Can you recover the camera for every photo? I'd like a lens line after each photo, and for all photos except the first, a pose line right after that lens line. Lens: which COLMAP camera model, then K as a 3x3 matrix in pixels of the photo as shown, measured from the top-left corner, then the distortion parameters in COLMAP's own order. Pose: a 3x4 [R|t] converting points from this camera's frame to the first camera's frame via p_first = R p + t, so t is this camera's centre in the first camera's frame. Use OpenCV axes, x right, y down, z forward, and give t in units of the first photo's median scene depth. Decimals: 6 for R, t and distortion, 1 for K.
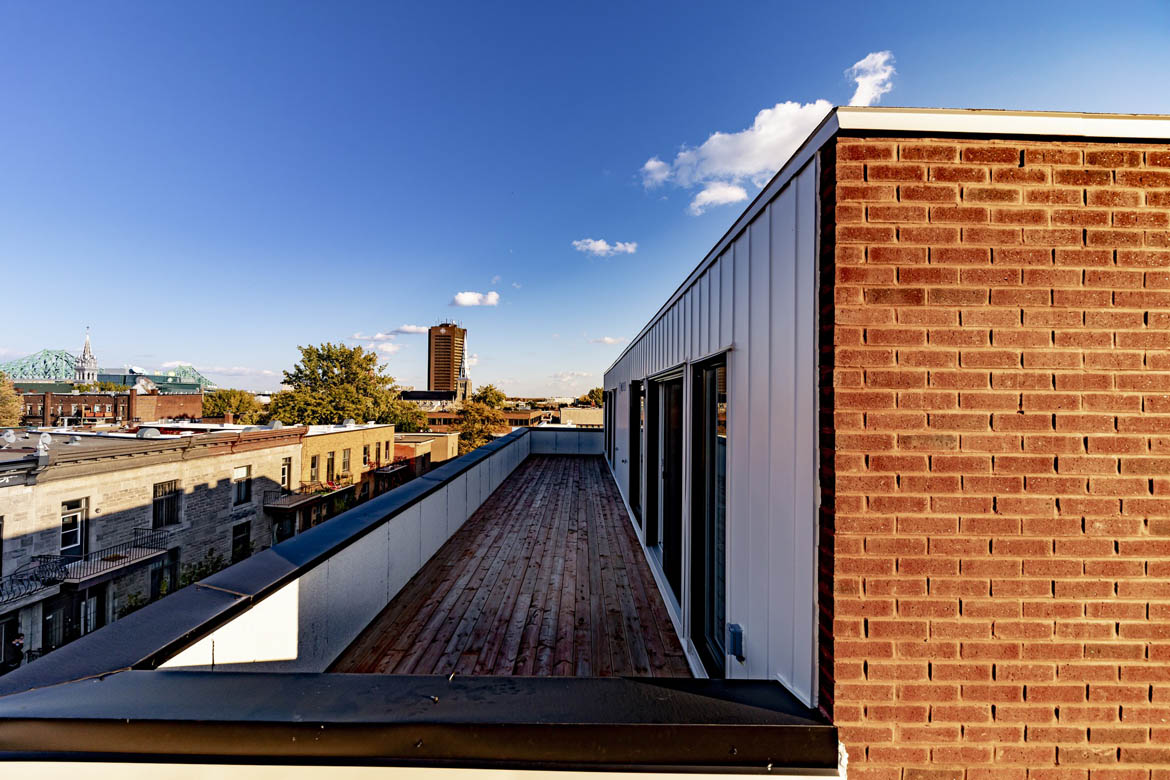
lens RADIAL K [[455.5, 0, 560.5], [0, 455.5, 390.5], [0, 0, 1]] dist [-0.000069, -0.000077]
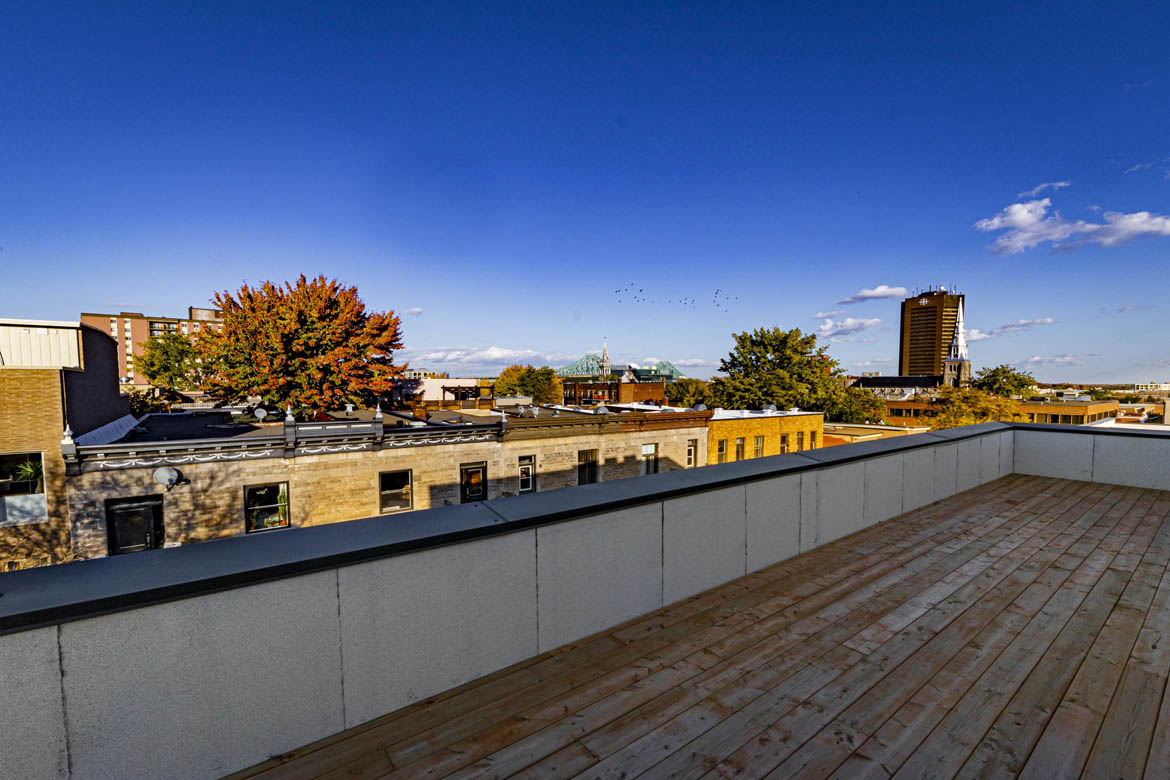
lens RADIAL K [[435.6, 0, 566.5], [0, 435.6, 411.6], [0, 0, 1]] dist [0.011734, 0.000075]
pose [[0.591077, 0.038389, -0.805701, 0.012492], [0.021027, 0.997794, 0.062968, 0.008512], [0.806341, -0.054160, 0.588965, 0.099083]]
